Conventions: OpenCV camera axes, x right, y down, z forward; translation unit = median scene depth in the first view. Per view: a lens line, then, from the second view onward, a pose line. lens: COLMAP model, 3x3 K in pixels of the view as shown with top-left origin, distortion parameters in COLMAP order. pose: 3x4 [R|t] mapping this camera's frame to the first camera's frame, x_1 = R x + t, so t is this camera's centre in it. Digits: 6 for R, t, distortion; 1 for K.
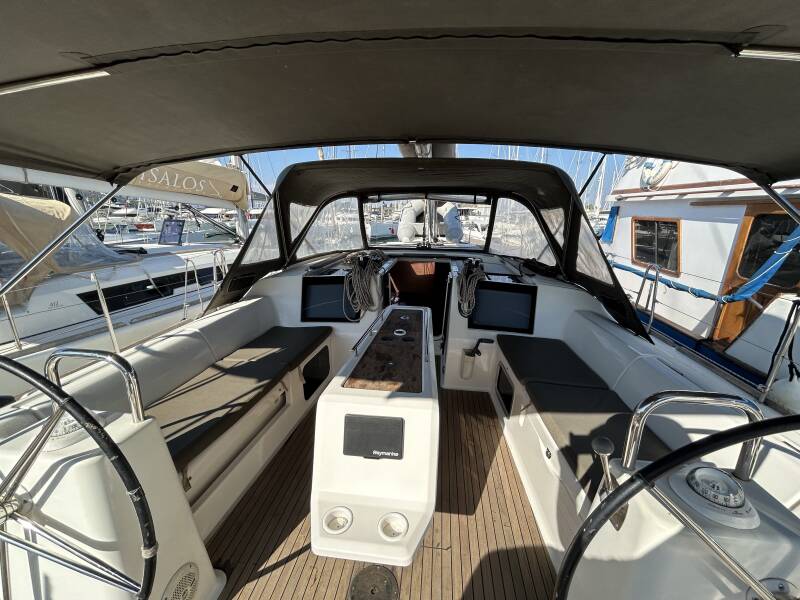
lens RADIAL K [[327.9, 0, 400.5], [0, 327.9, 297.4], [0, 0, 1]] dist [0.000823, 0.000366]
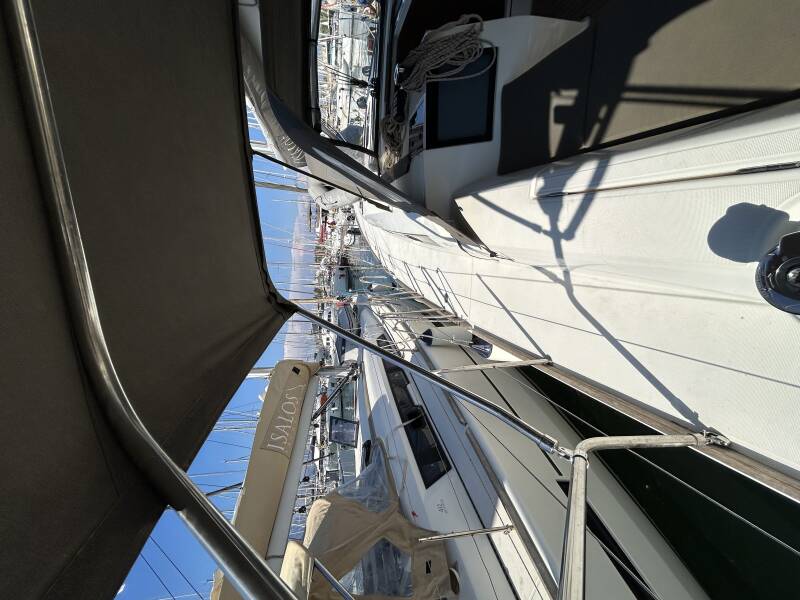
lens RADIAL K [[327.9, 0, 400.5], [0, 327.9, 297.4], [0, 0, 1]] dist [0.000823, 0.000366]
pose [[0.038308, -0.997188, -0.064413, -0.482561], [0.998962, 0.039807, -0.022143, -0.070303], [0.024645, -0.063498, 0.997678, 0.253483]]
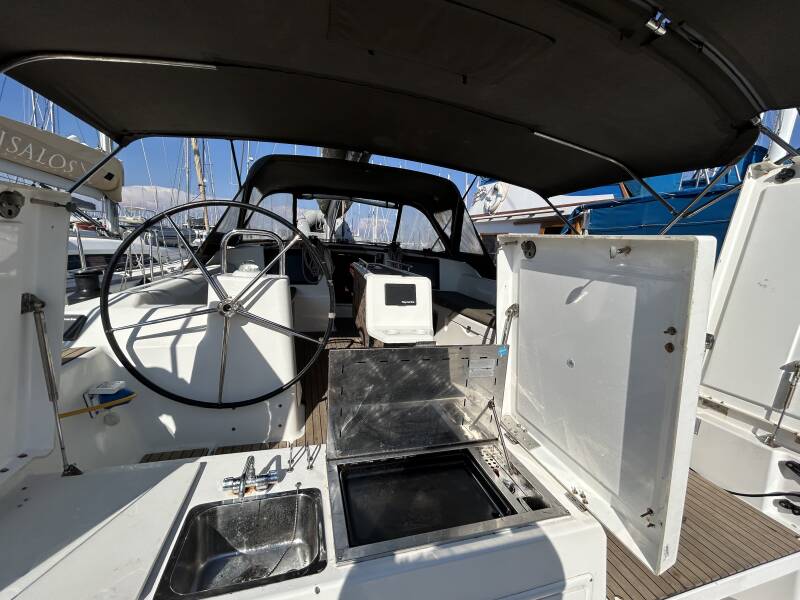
lens RADIAL K [[332.8, 0, 396.0], [0, 332.8, 301.8], [0, 0, 1]] dist [0.024183, 0.000015]
pose [[0.925675, -0.010360, 0.378177, -0.274175], [0.036644, 0.997380, -0.062371, 0.195846], [-0.376540, 0.071593, 0.923630, -0.260862]]
